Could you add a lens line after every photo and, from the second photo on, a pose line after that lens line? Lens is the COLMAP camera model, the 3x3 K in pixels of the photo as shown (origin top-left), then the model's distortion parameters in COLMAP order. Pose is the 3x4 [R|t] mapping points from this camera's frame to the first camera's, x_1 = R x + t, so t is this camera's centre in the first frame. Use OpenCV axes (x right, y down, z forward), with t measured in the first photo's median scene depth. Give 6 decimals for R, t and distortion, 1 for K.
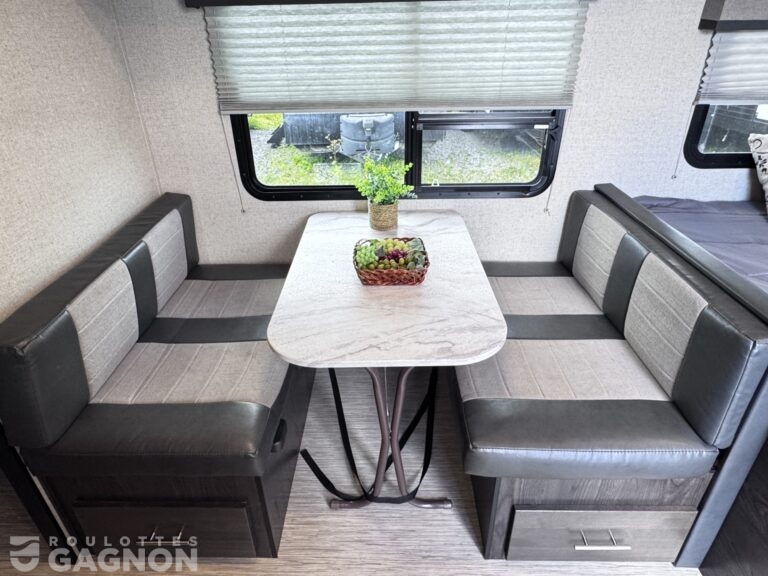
lens RADIAL K [[465.4, 0, 384.0], [0, 465.4, 288.0], [0, 0, 1]] dist [-0.000858, 0.001541]
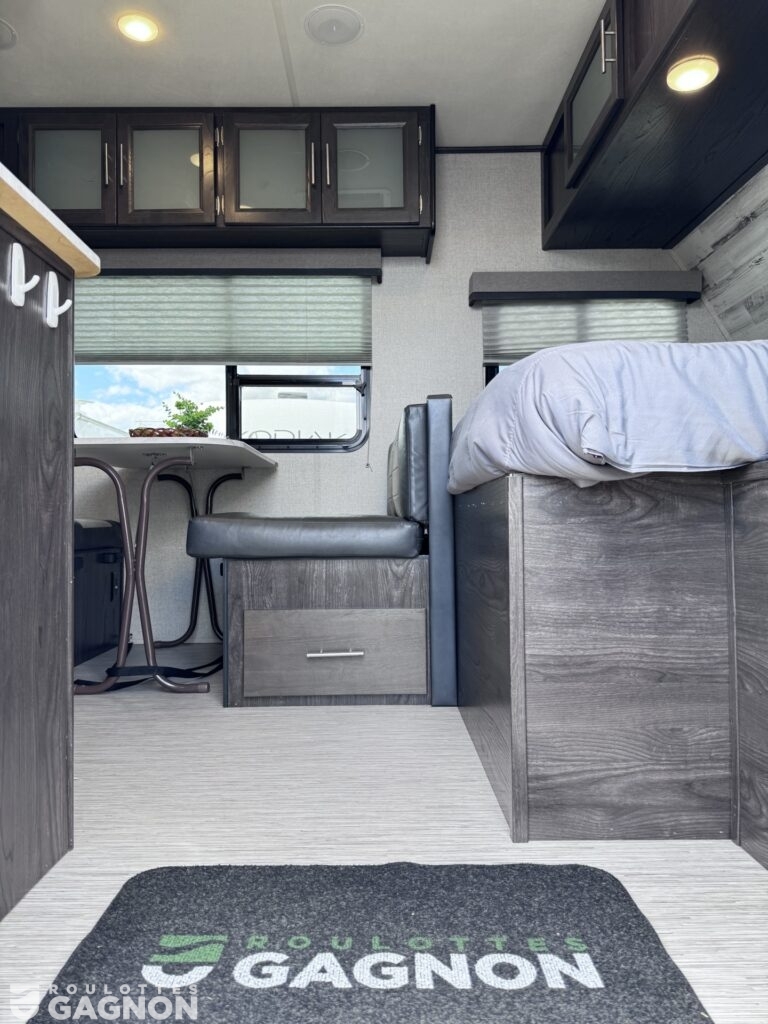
lens RADIAL K [[714.1, 0, 384.0], [0, 714.1, 512.0], [0, 0, 1]] dist [0.106458, -0.144522]
pose [[0.999673, 0.007597, 0.024408, 0.413853], [0.005428, 0.869972, -0.493071, 0.803347], [-0.024980, 0.493043, 0.869647, -0.334084]]
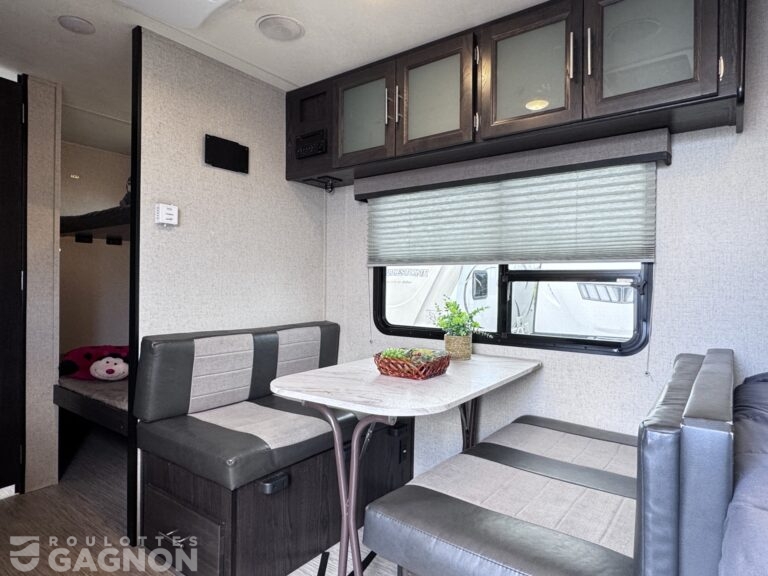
lens RADIAL K [[465.4, 0, 384.0], [0, 465.4, 288.0], [0, 0, 1]] dist [-0.000858, 0.001541]
pose [[0.812936, 0.029512, -0.581605, 0.536655], [-0.302617, 0.874692, -0.378599, 0.204900], [0.497552, 0.483780, 0.719999, 0.059051]]
